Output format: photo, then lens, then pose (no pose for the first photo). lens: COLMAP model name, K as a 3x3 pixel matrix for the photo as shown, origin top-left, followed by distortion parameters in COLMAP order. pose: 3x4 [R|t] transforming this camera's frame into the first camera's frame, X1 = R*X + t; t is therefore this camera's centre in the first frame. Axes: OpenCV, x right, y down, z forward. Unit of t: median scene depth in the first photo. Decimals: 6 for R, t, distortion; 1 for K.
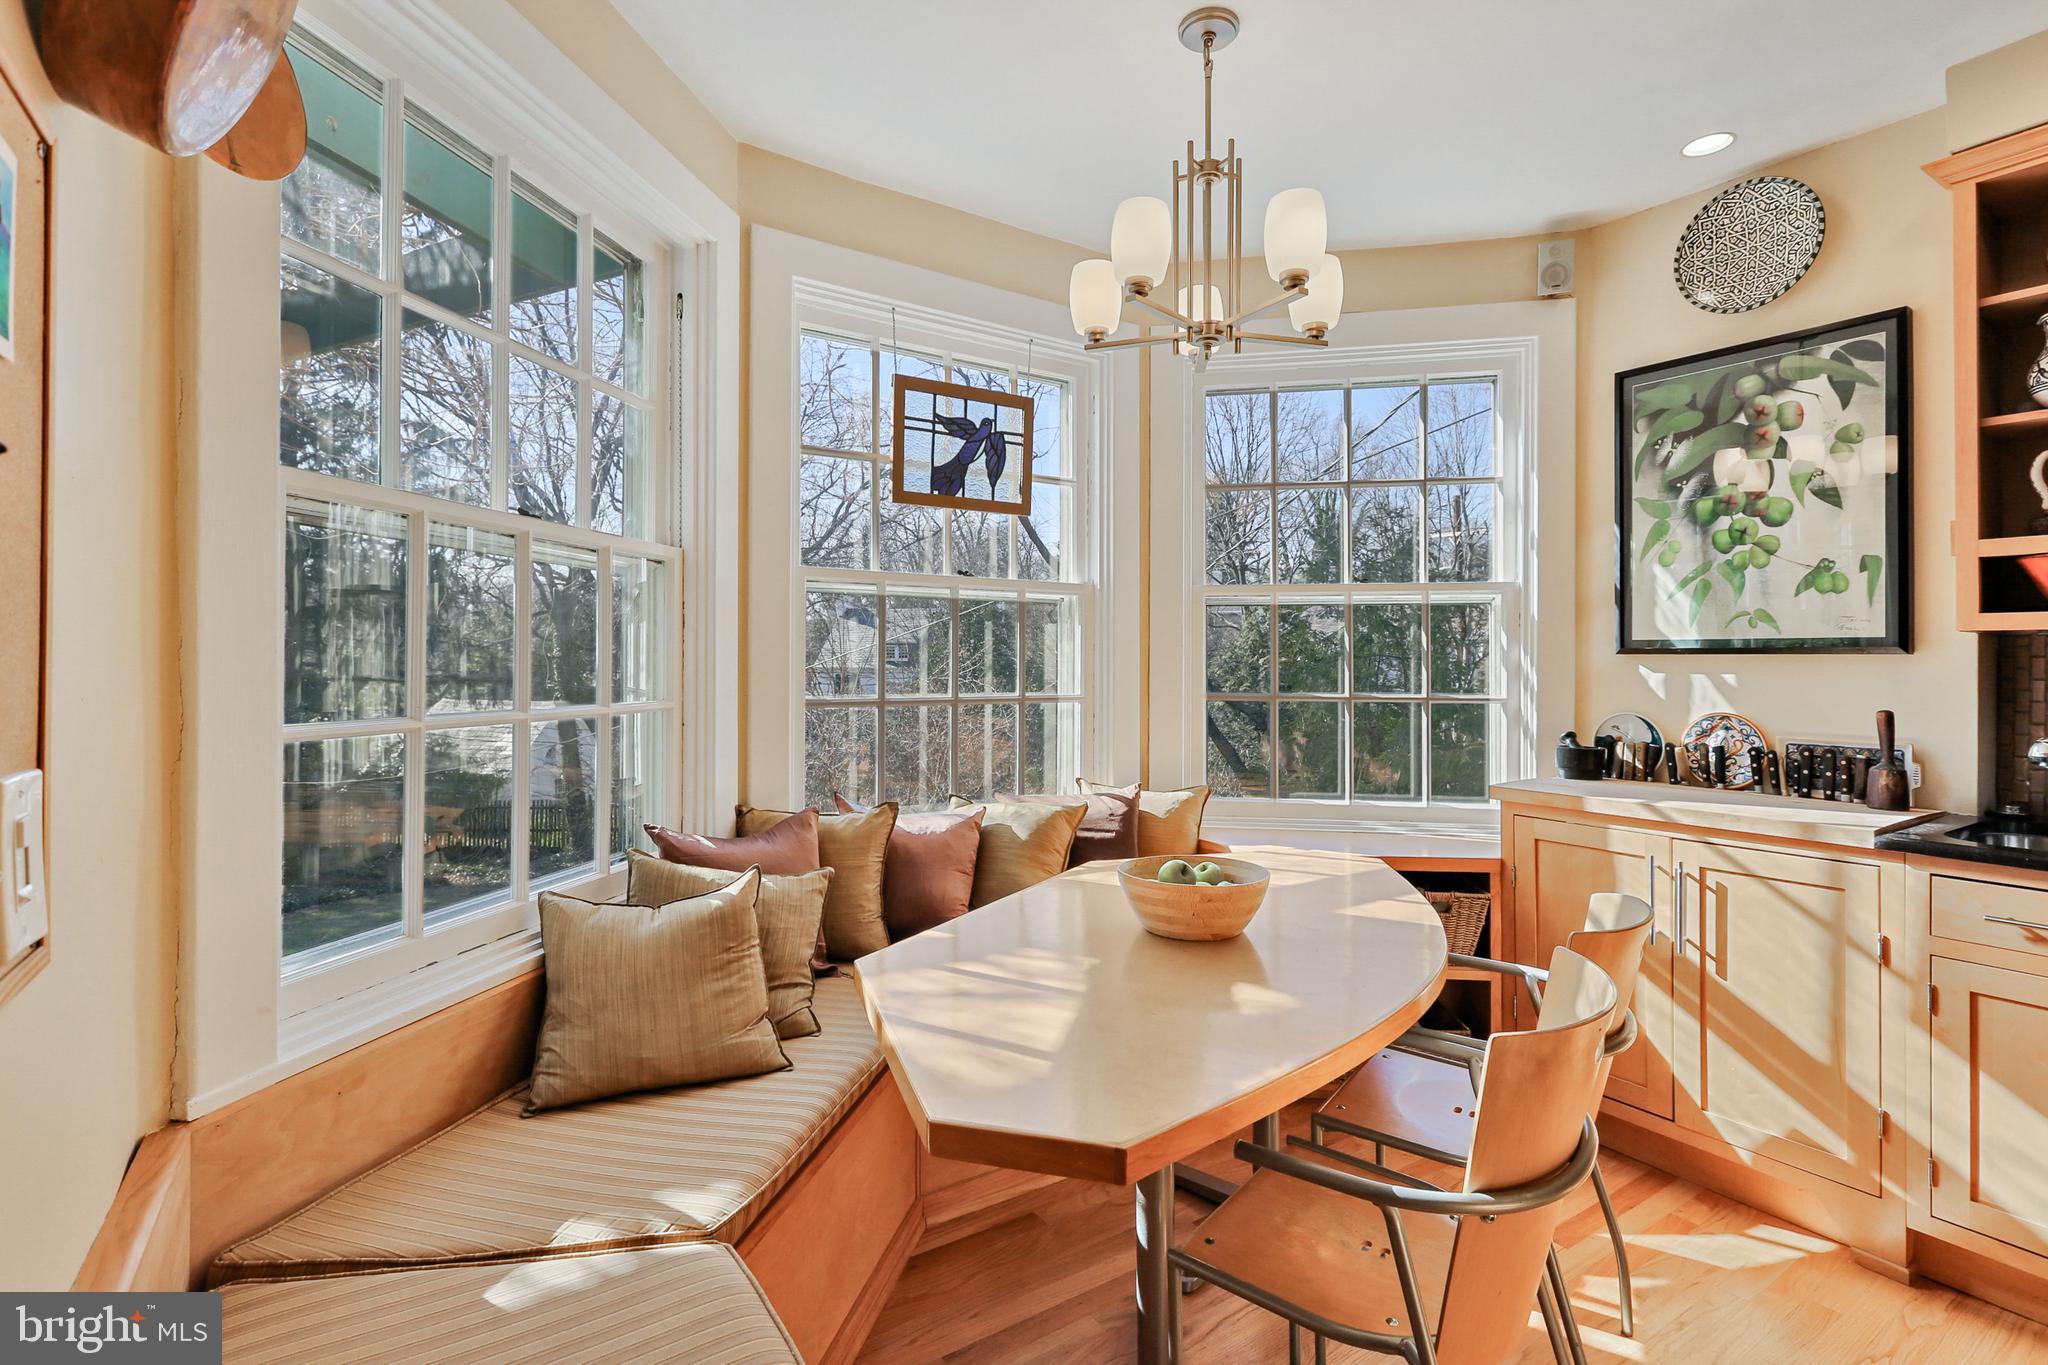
lens RADIAL K [[954.0, 0, 1023.8], [0, 954.0, 689.5], [0, 0, 1]] dist [0.000475, 0.000030]
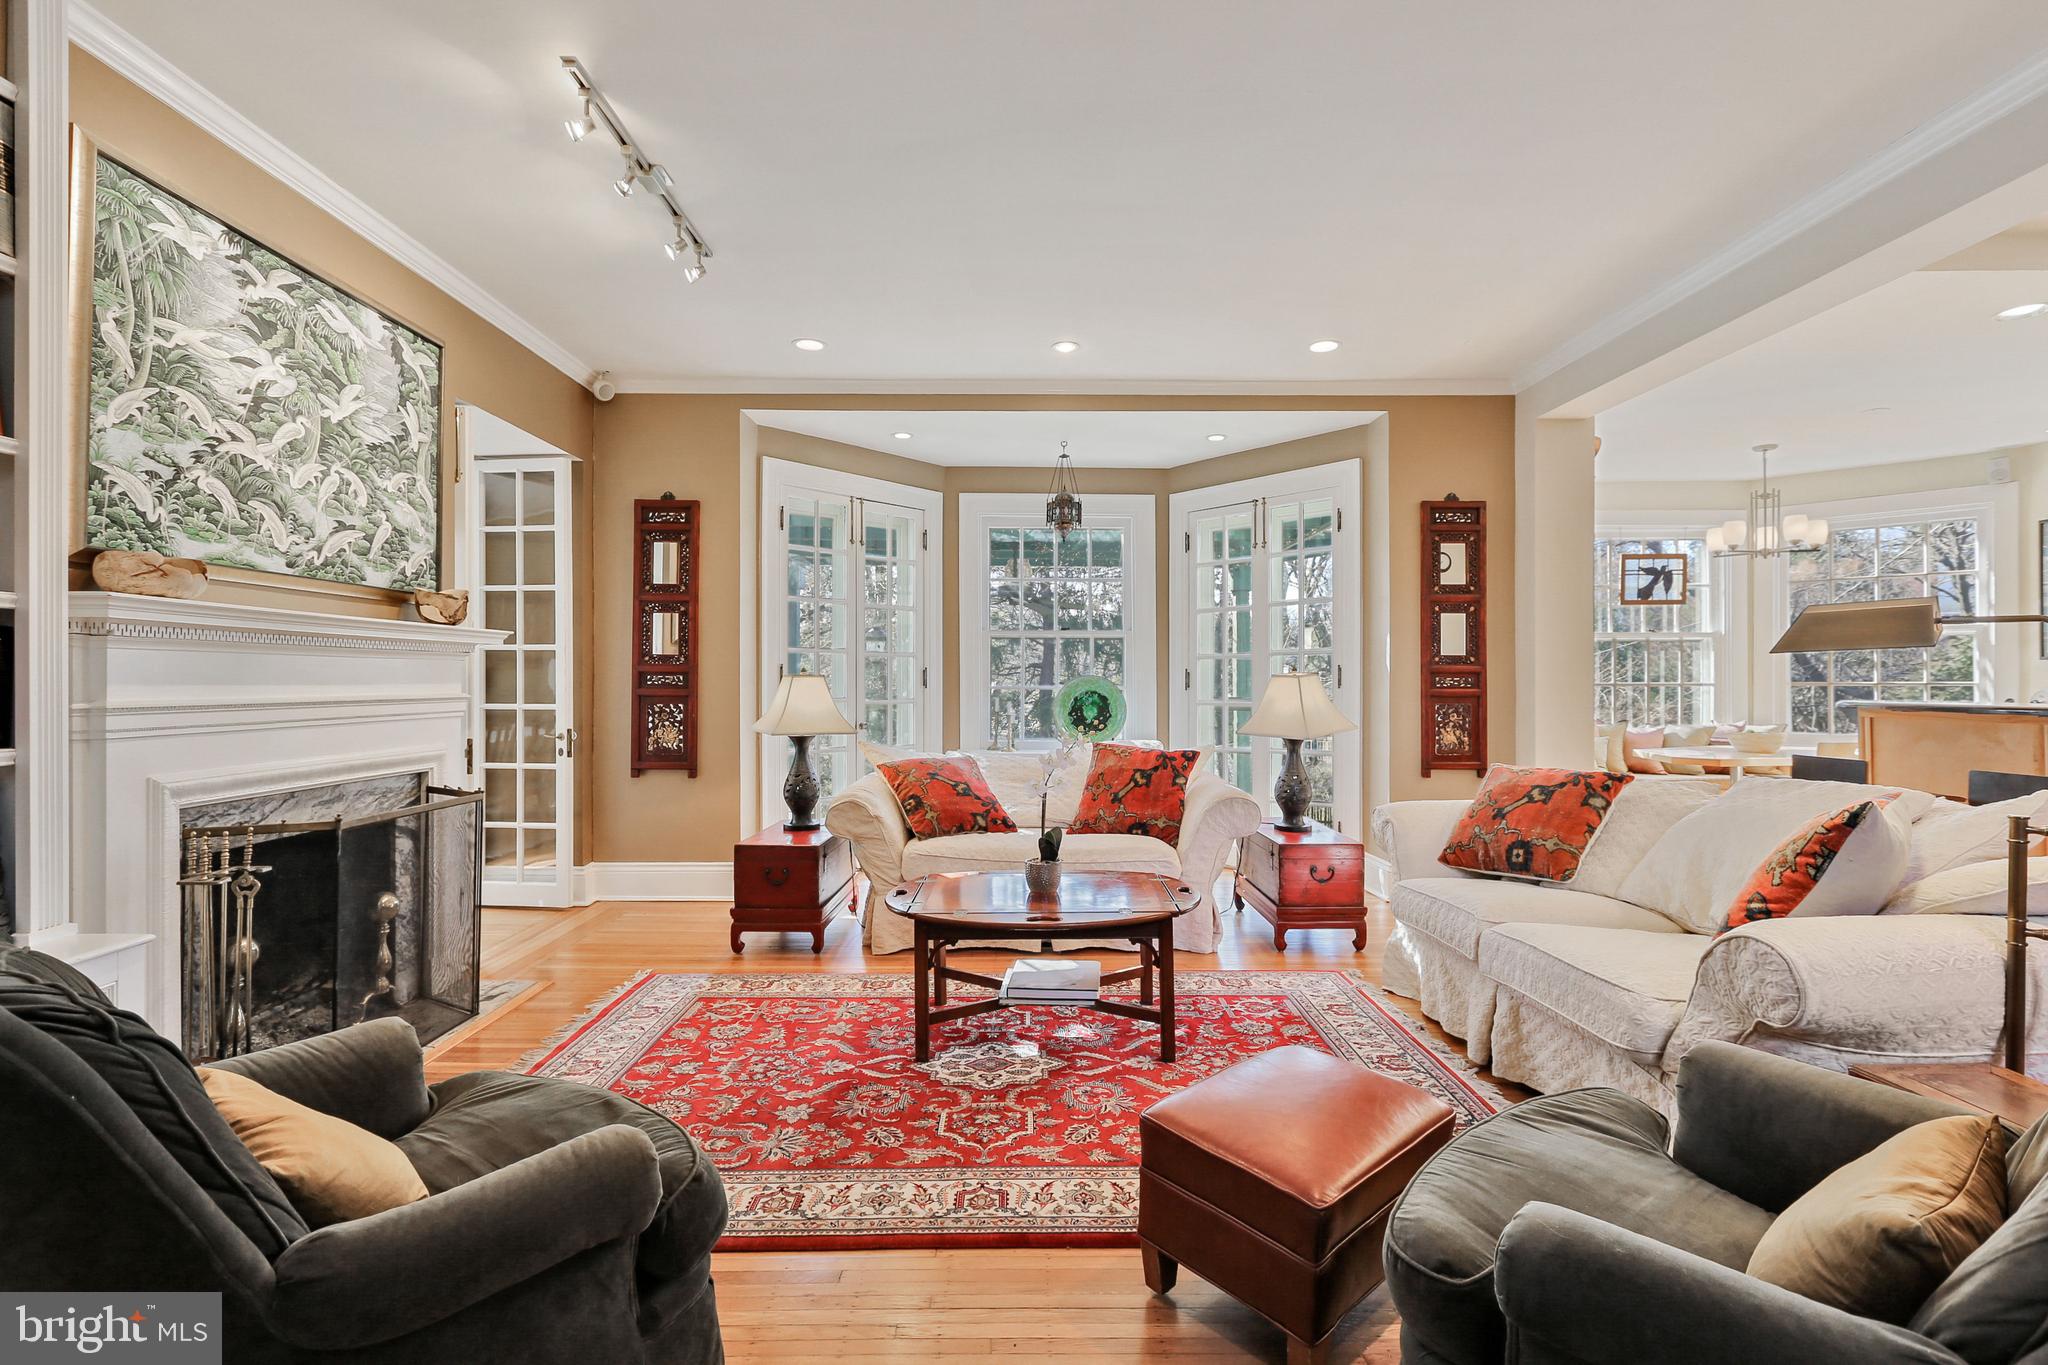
lens RADIAL K [[954.0, 0, 1025.3], [0, 954.0, 683.6], [0, 0, 1]] dist [0.000475, 0.000030]
pose [[0.837280, -0.003029, -0.546766, -0.072348], [0.006326, 0.999971, 0.004148, -0.008939], [0.546738, -0.006932, 0.837275, -1.879153]]
